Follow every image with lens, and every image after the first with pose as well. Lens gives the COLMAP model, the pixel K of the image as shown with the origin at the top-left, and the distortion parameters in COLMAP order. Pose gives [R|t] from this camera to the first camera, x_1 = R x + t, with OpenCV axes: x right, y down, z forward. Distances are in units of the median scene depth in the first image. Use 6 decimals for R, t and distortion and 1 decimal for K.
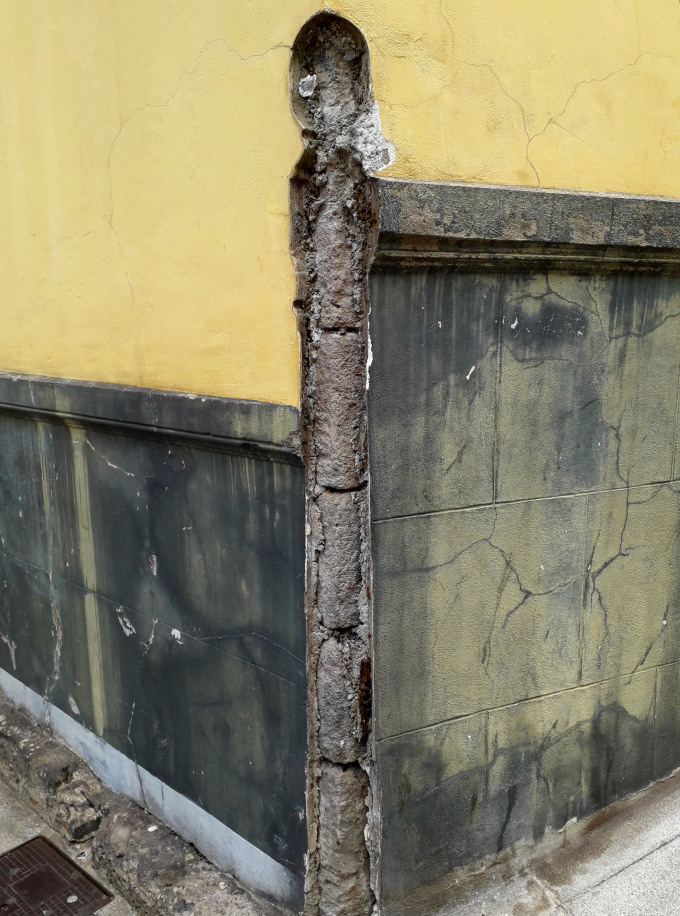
lens RADIAL K [[770.1, 0, 341.4], [0, 770.1, 449.7], [0, 0, 1]] dist [0.190221, -0.405098]
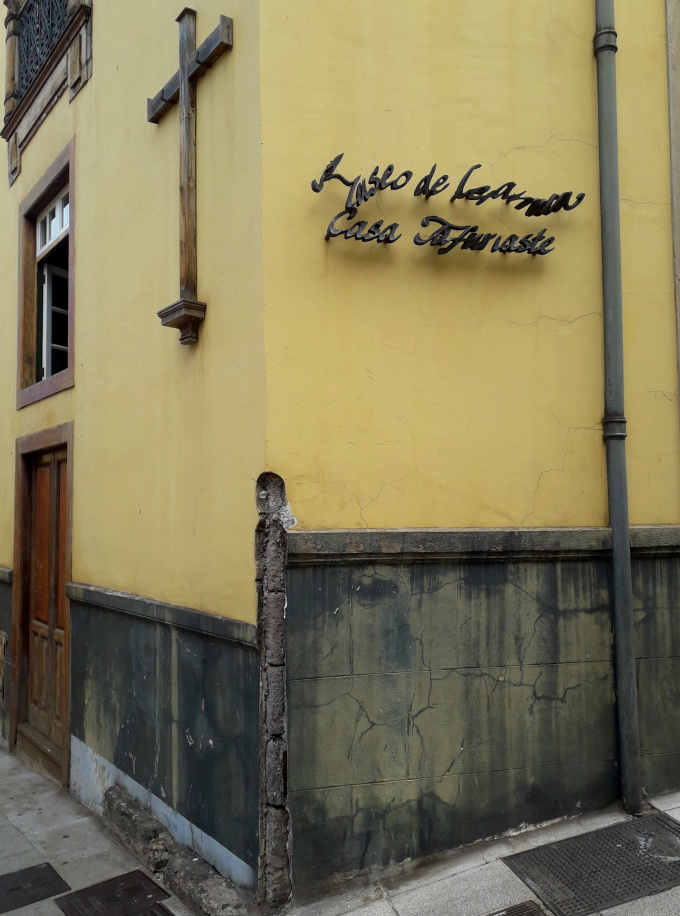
lens RADIAL K [[770.1, 0, 341.4], [0, 770.1, 449.7], [0, 0, 1]] dist [0.190221, -0.405098]
pose [[0.983525, -0.013860, -0.180241, 0.515392], [-0.028849, 0.972244, -0.232185, -0.029112], [0.178456, 0.233560, 0.955826, -1.069234]]
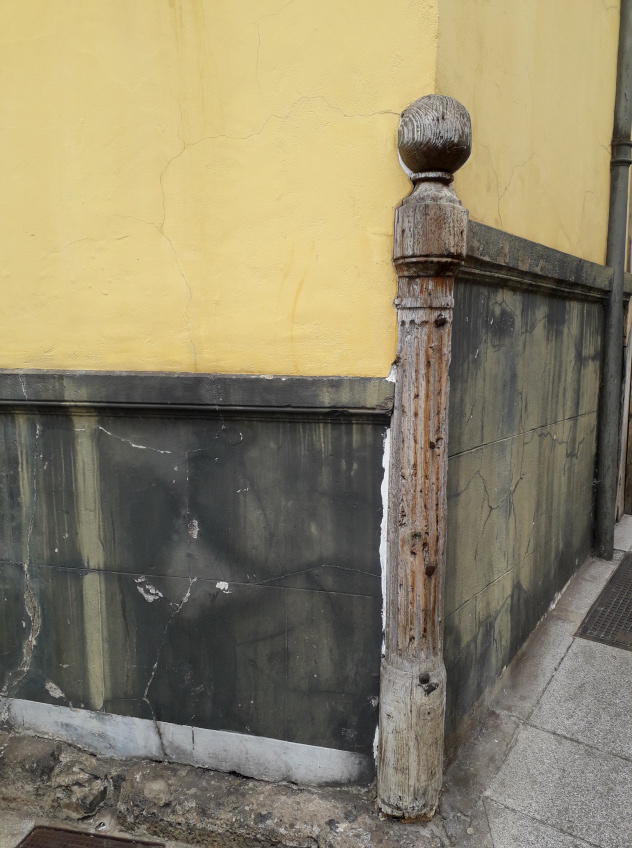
lens RADIAL K [[668.8, 0, 317.0], [0, 668.8, 417.1], [0, 0, 1]] dist [0.173004, -0.311377]
pose [[0.878317, -0.046862, 0.475776, -0.611407], [0.072312, 0.996757, -0.035316, 0.036028], [-0.472578, 0.065423, 0.878857, 0.041640]]
